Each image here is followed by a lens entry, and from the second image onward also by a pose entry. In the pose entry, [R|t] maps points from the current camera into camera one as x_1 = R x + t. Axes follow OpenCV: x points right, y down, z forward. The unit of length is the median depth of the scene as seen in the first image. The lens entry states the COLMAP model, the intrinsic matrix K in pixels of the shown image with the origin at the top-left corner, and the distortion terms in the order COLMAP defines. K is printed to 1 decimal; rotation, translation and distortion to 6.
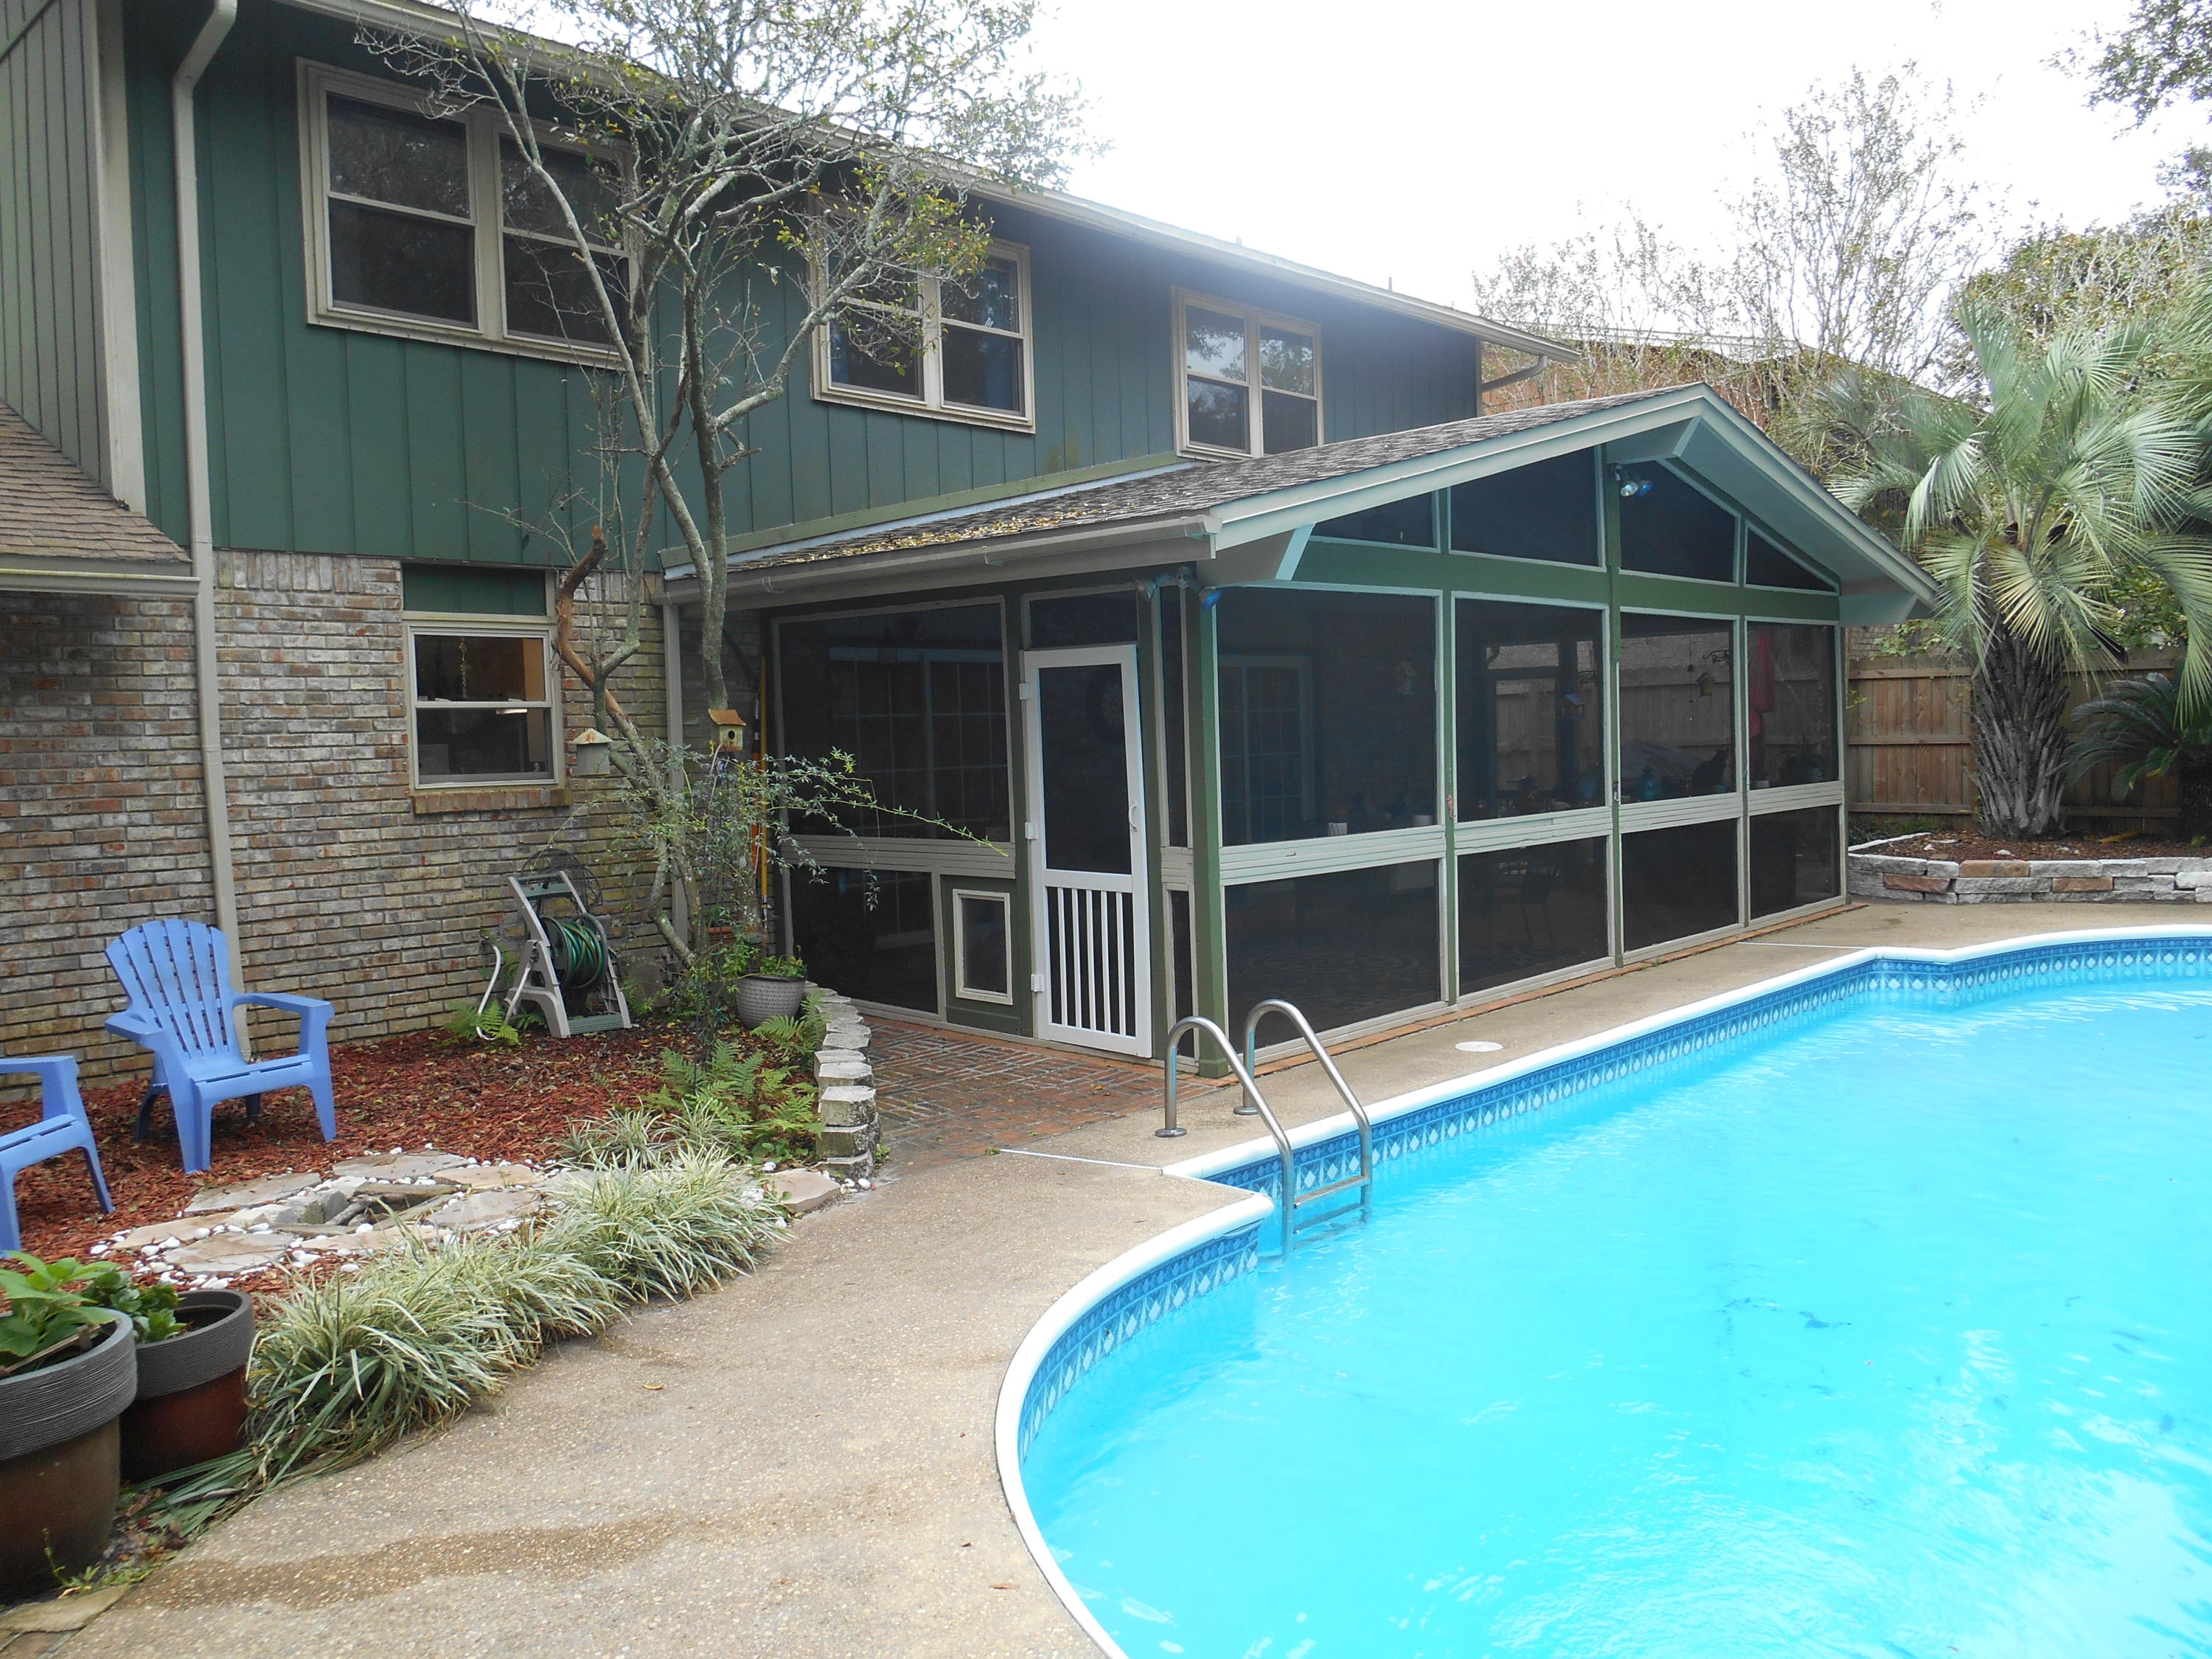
lens RADIAL K [[1716.1, 0, 1108.7], [0, 1716.1, 816.6], [0, 0, 1]] dist [-0.037110, 0.017917]
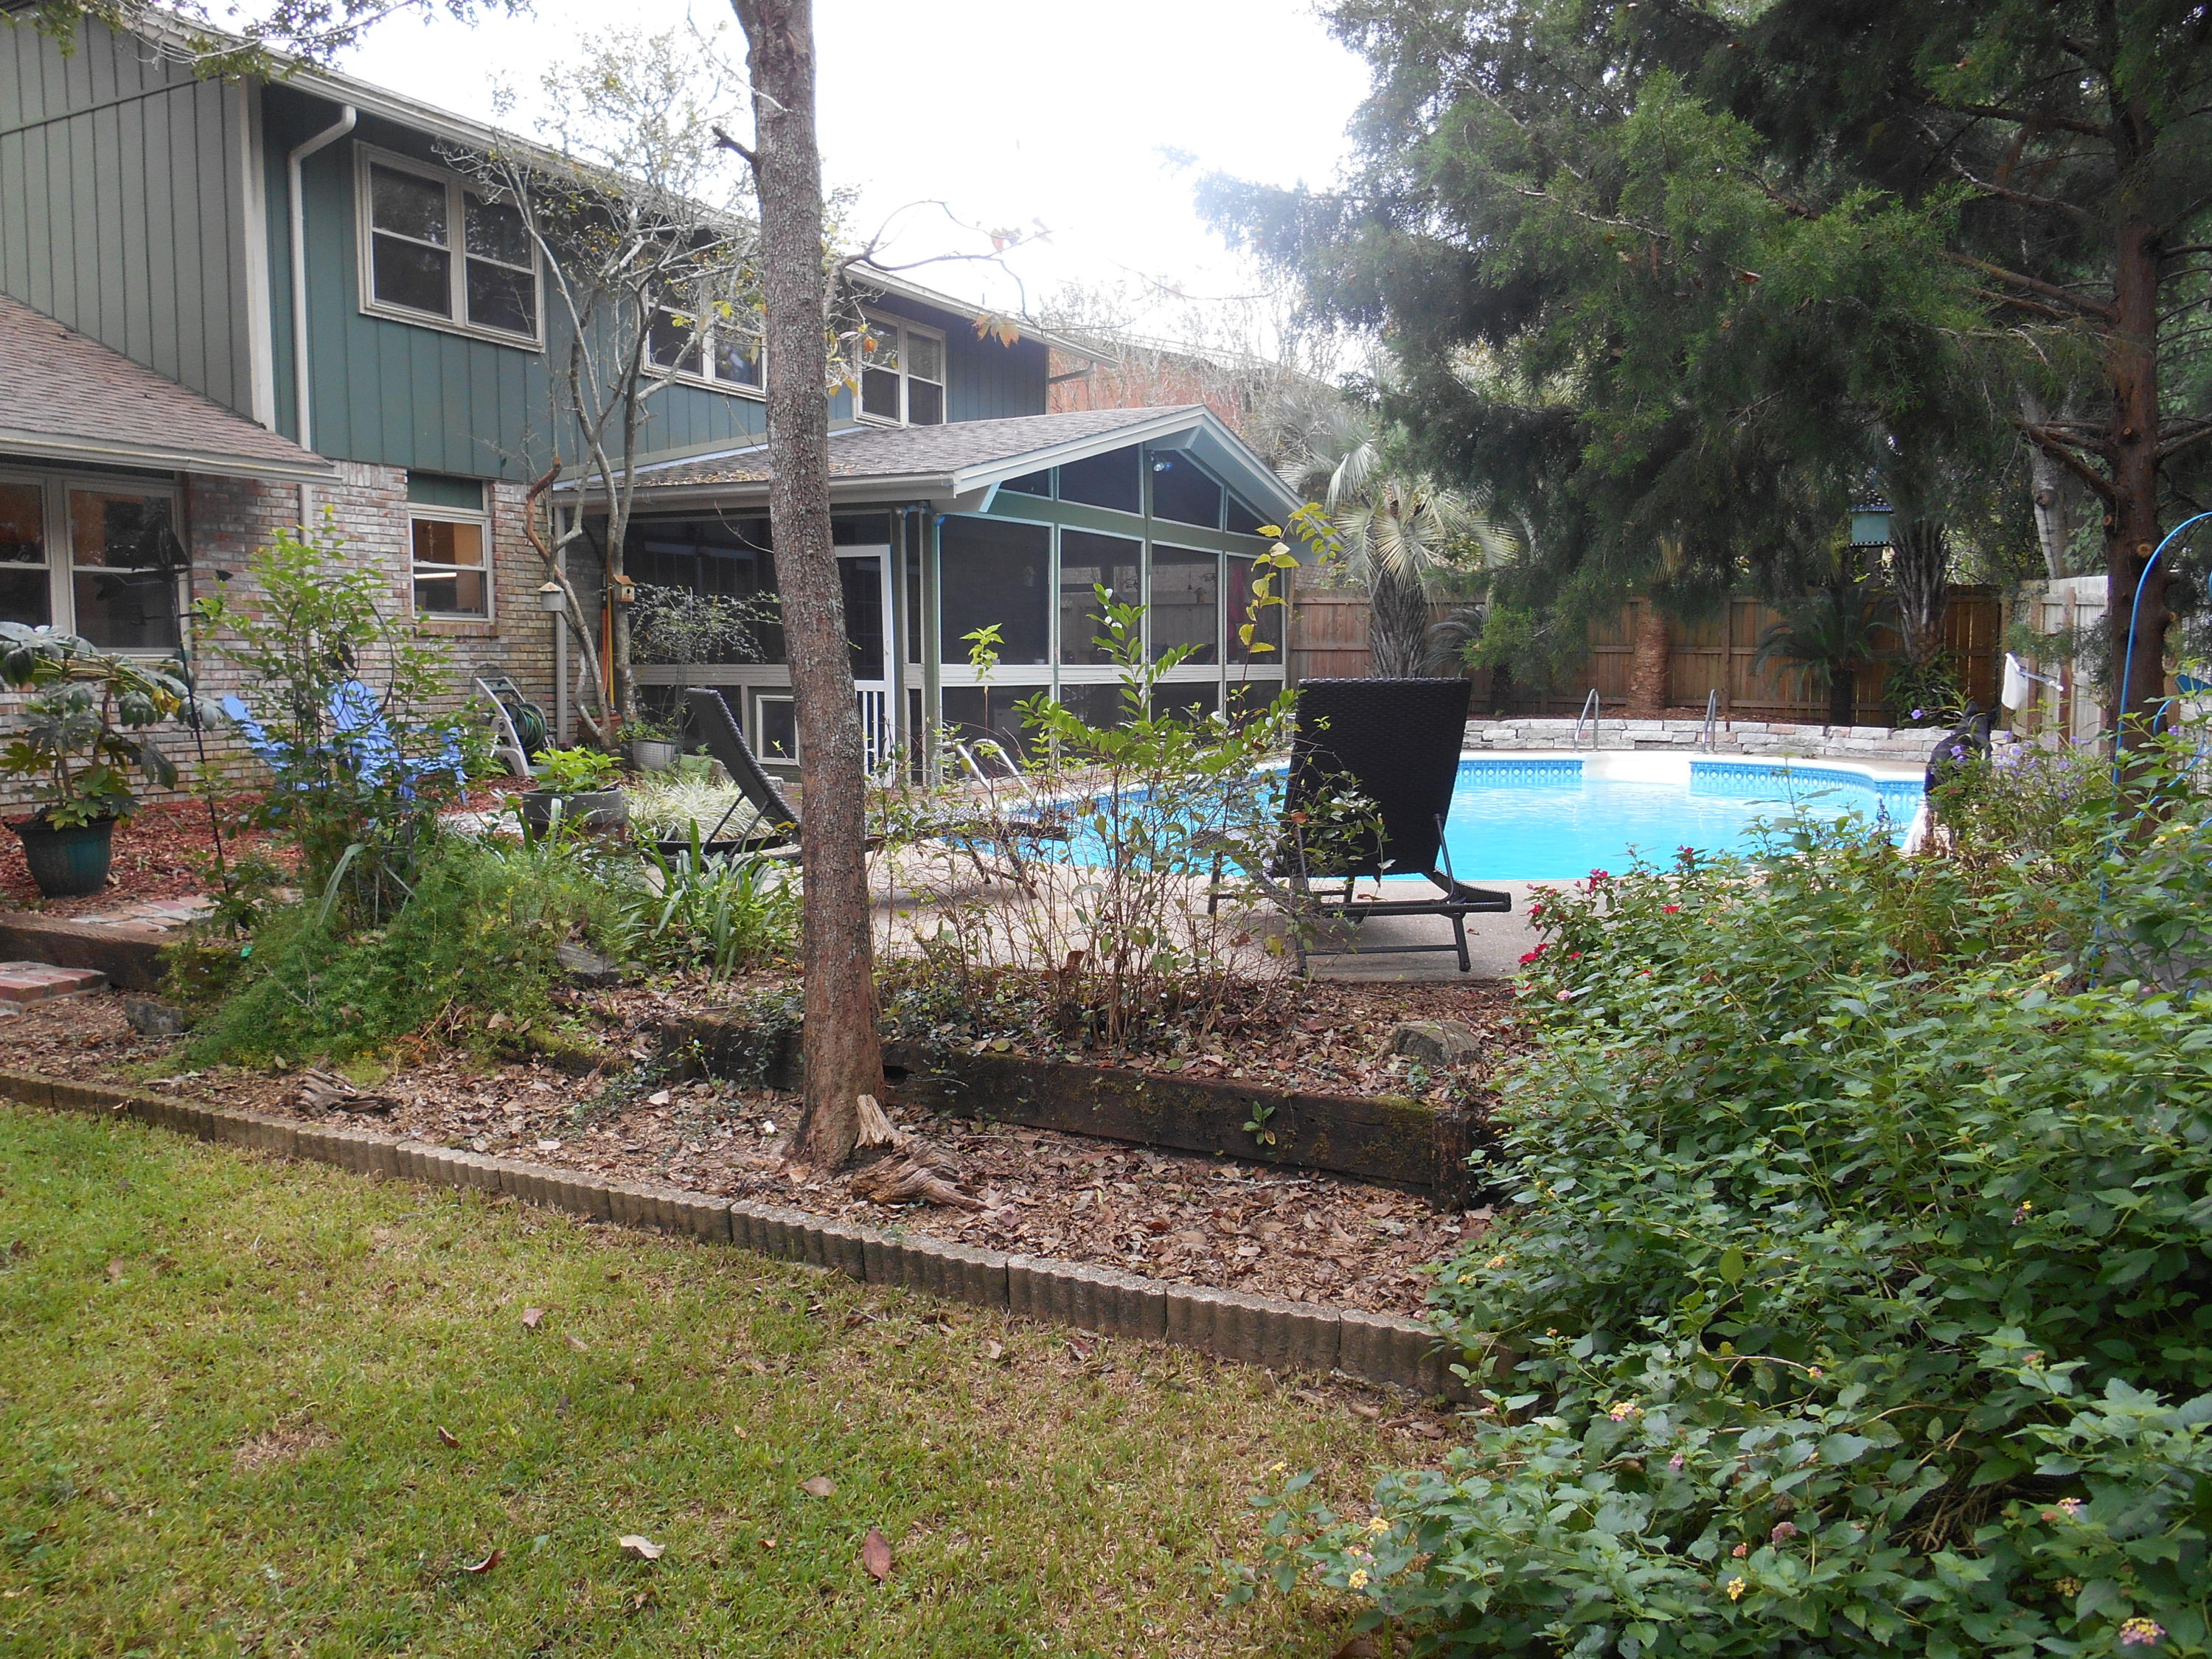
lens RADIAL K [[1716.1, 0, 1101.9], [0, 1716.1, 830.9], [0, 0, 1]] dist [-0.037110, 0.017917]
pose [[0.958978, 0.001153, 0.283479, -0.243329], [-0.013196, 0.999089, 0.040578, 0.102893], [-0.283174, -0.042654, 0.958120, -0.651043]]
